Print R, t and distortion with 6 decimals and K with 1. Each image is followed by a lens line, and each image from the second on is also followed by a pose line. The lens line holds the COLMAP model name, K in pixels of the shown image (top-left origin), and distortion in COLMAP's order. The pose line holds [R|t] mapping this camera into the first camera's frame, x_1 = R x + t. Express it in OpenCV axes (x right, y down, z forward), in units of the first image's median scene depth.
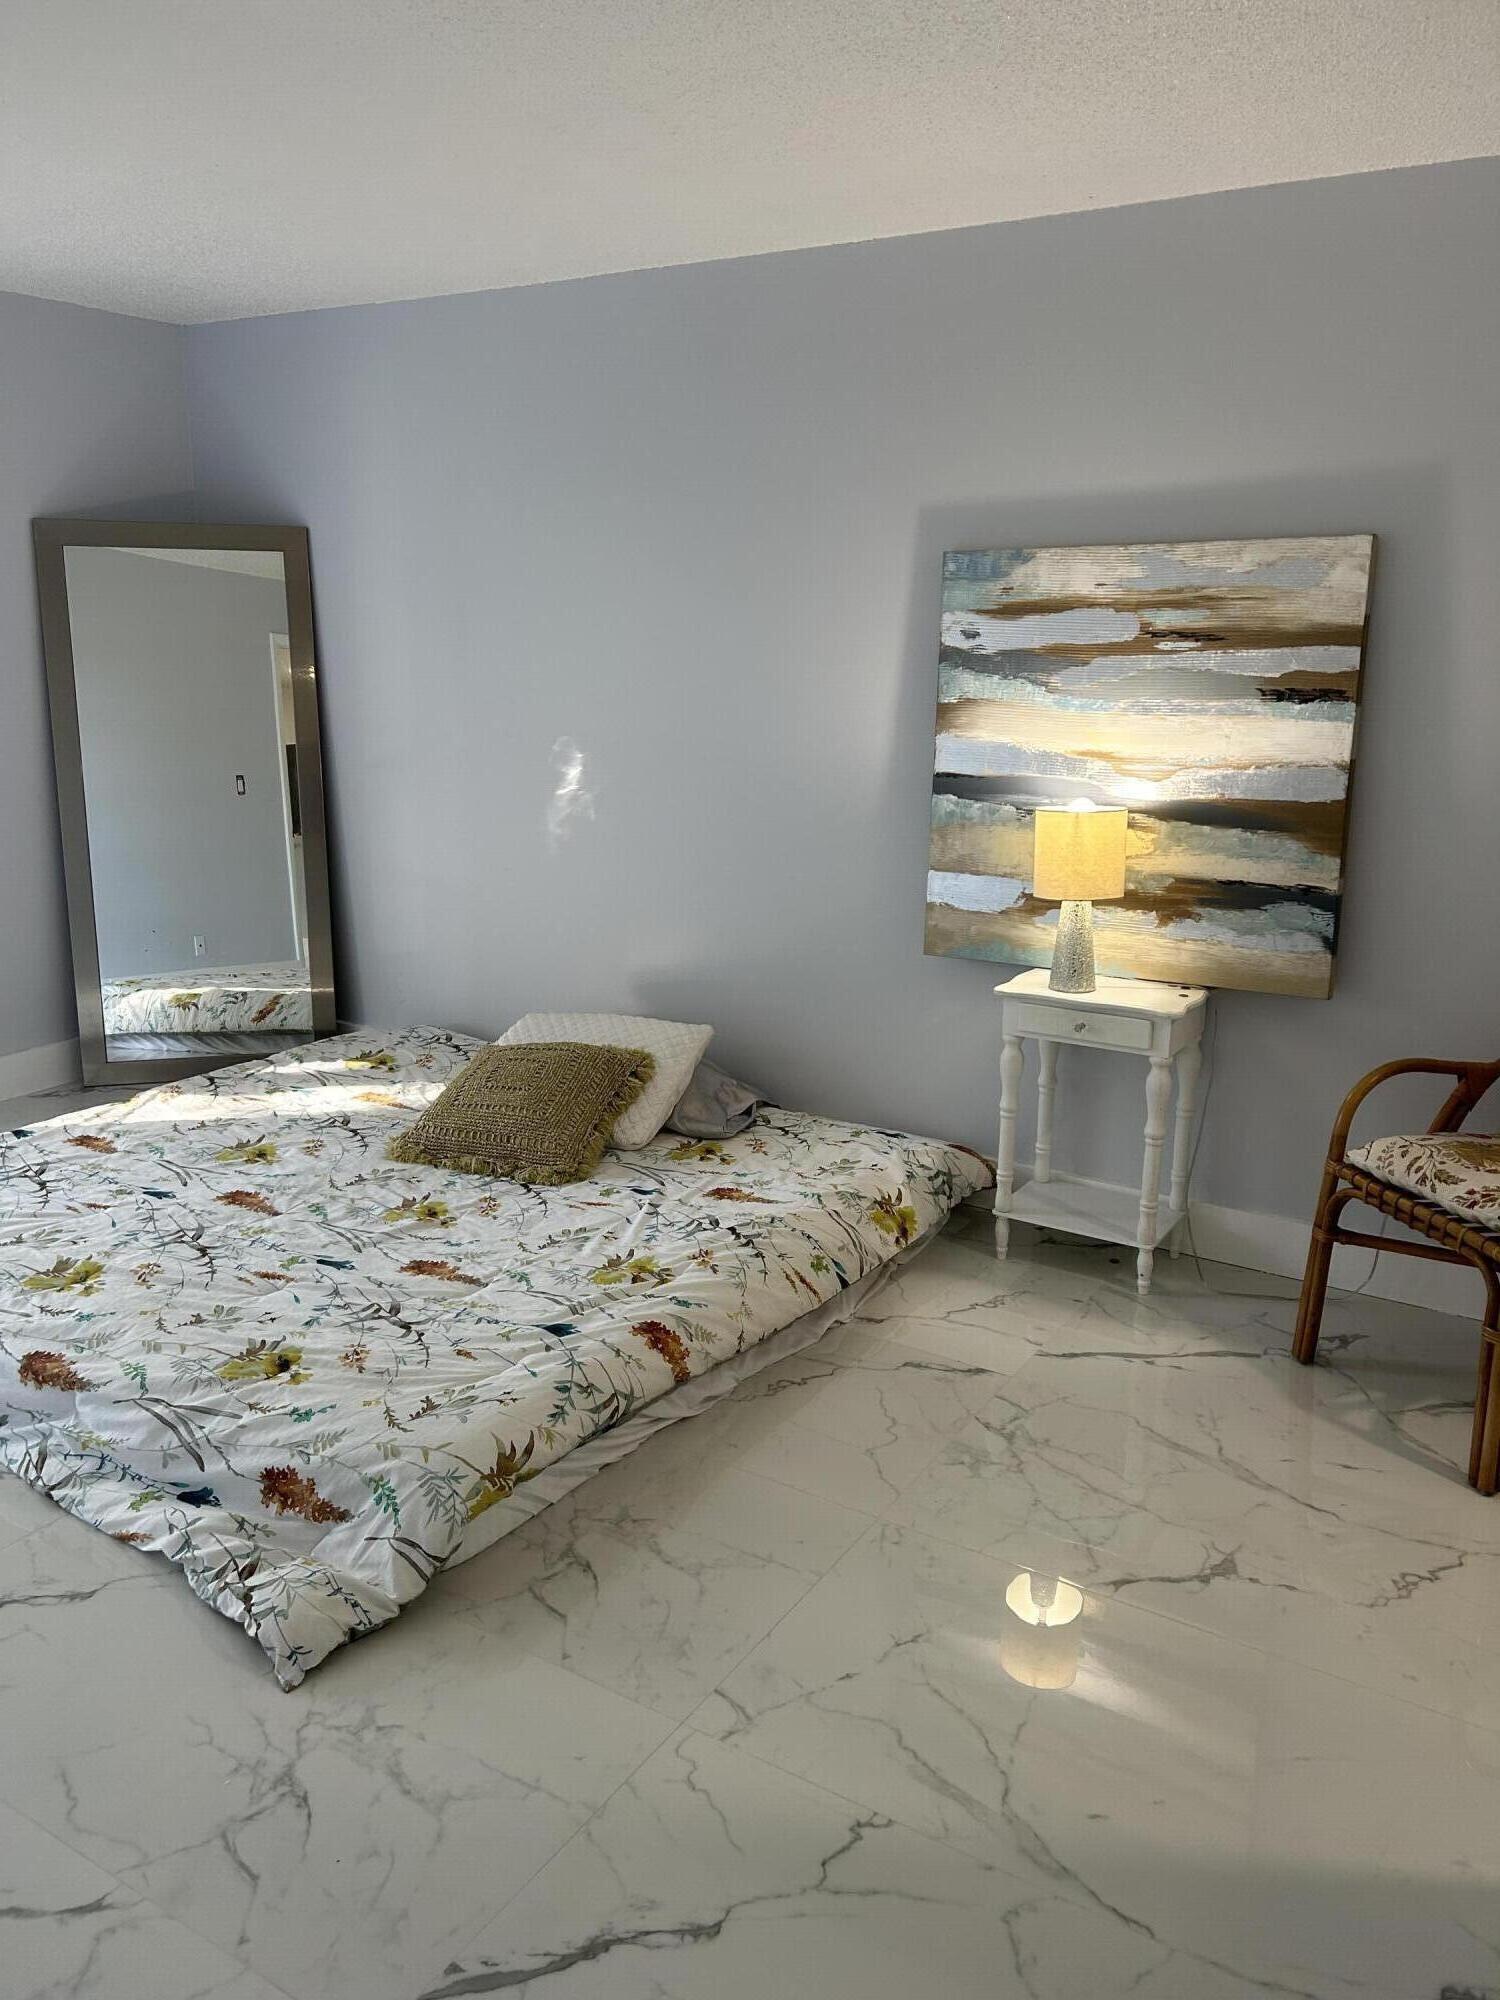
lens RADIAL K [[1478.8, 0, 765.2], [0, 1478.8, 986.3], [0, 0, 1]] dist [0.056374, -0.071661]
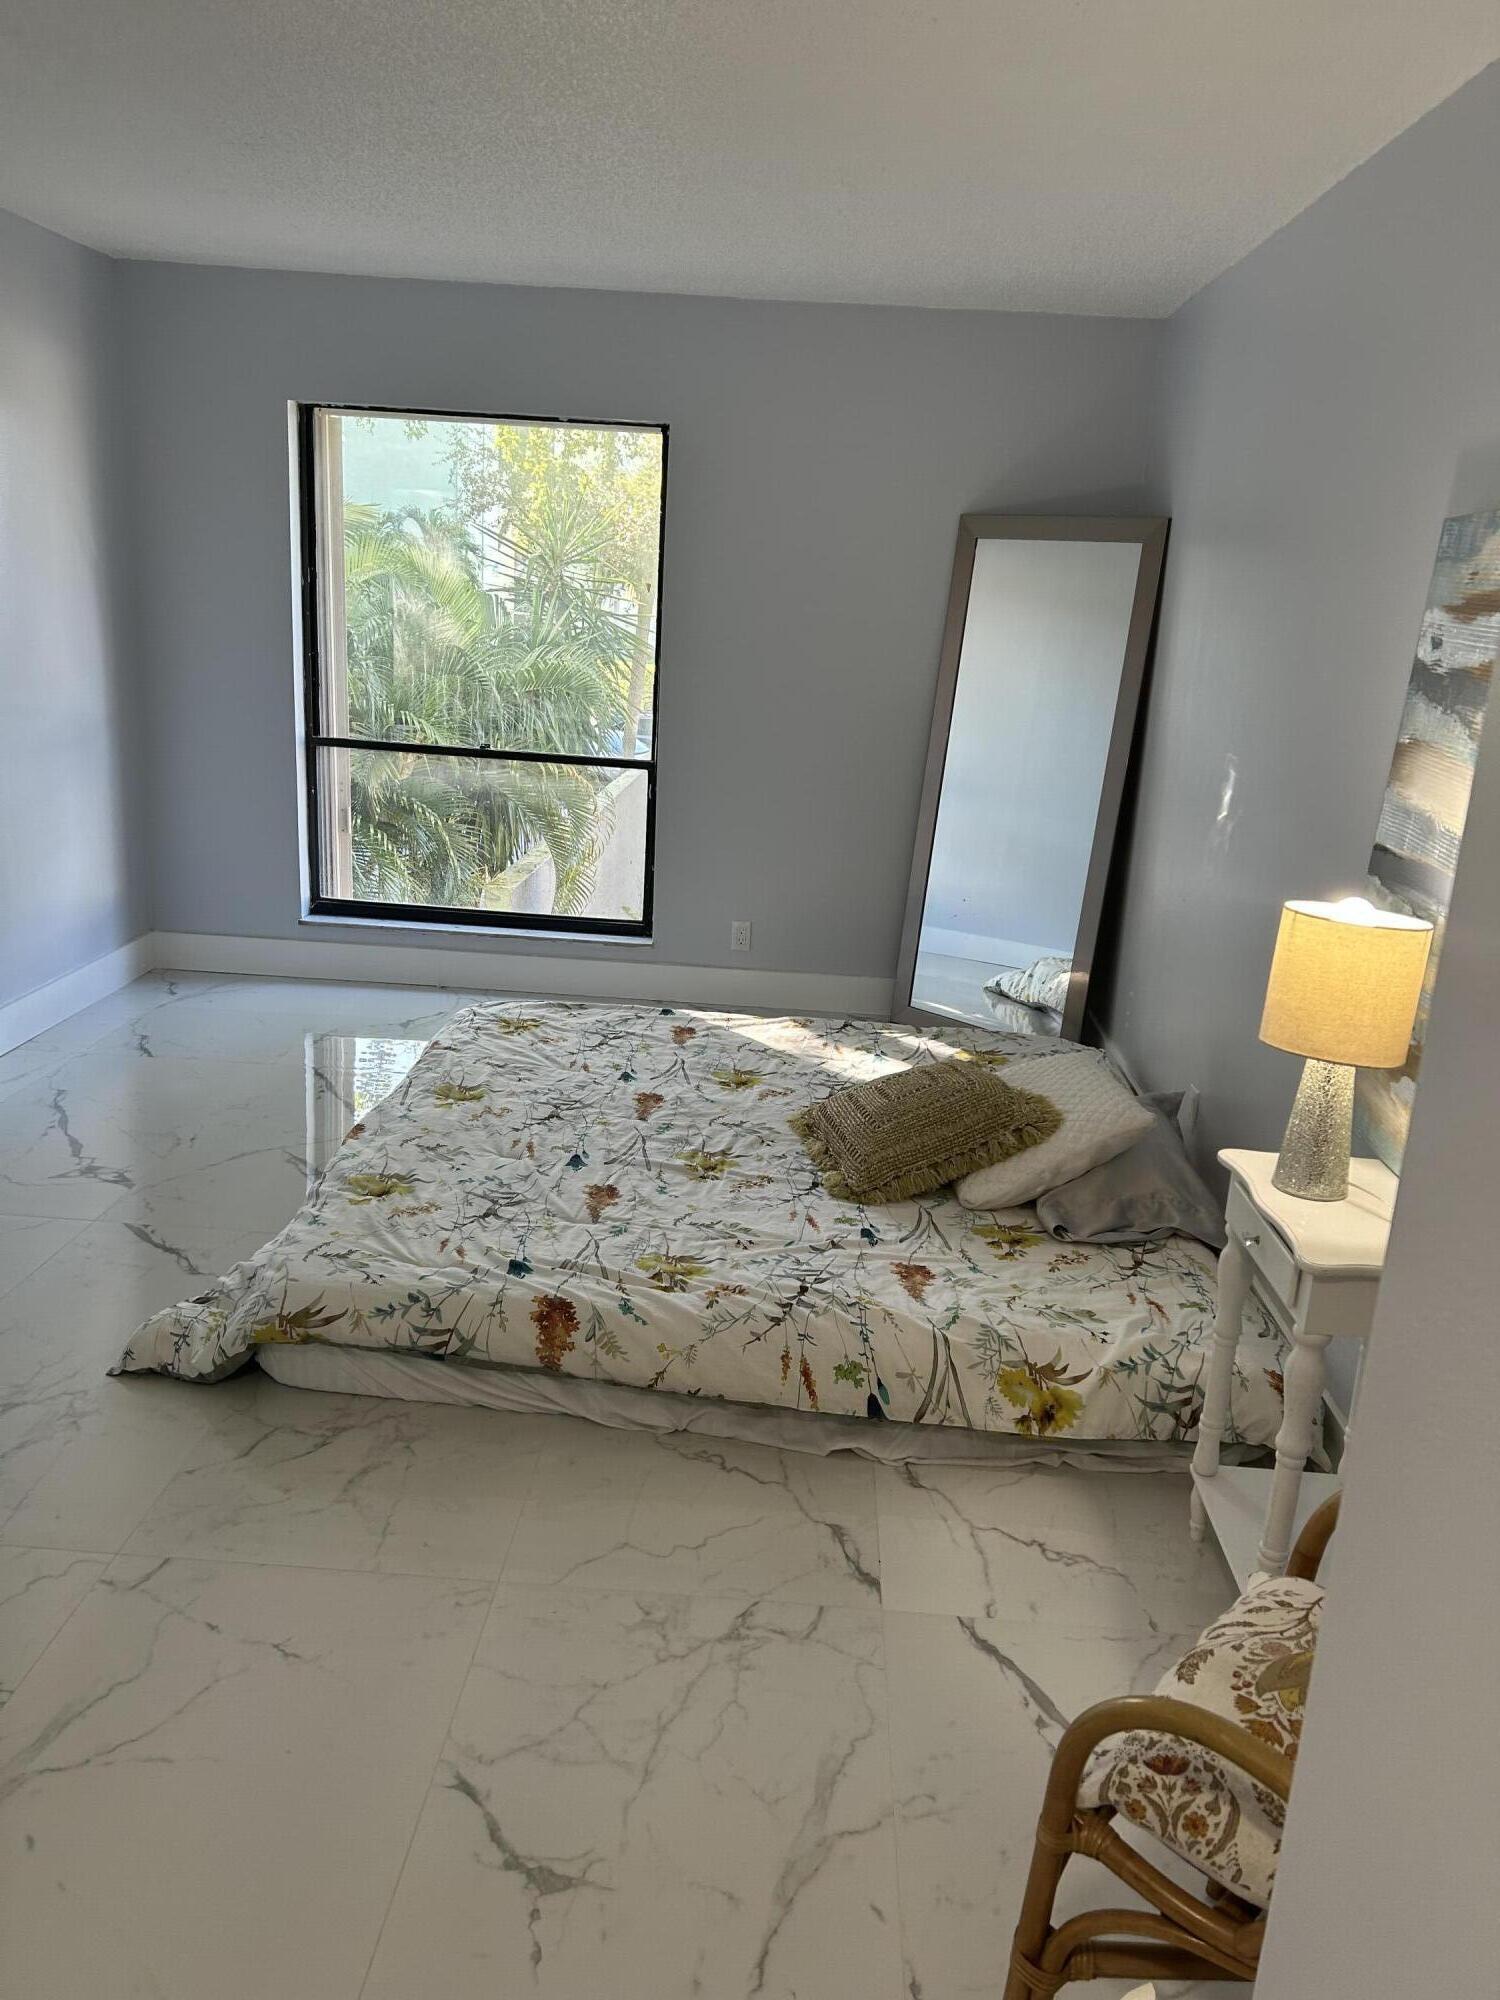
lens RADIAL K [[1478.8, 0, 753.3], [0, 1478.8, 1002.5], [0, 0, 1]] dist [0.056374, -0.071661]
pose [[0.509137, 0.253821, -0.822408, 0.605128], [-0.262073, 0.955872, 0.132767, -0.100435], [0.819815, 0.147934, 0.553189, 0.440142]]
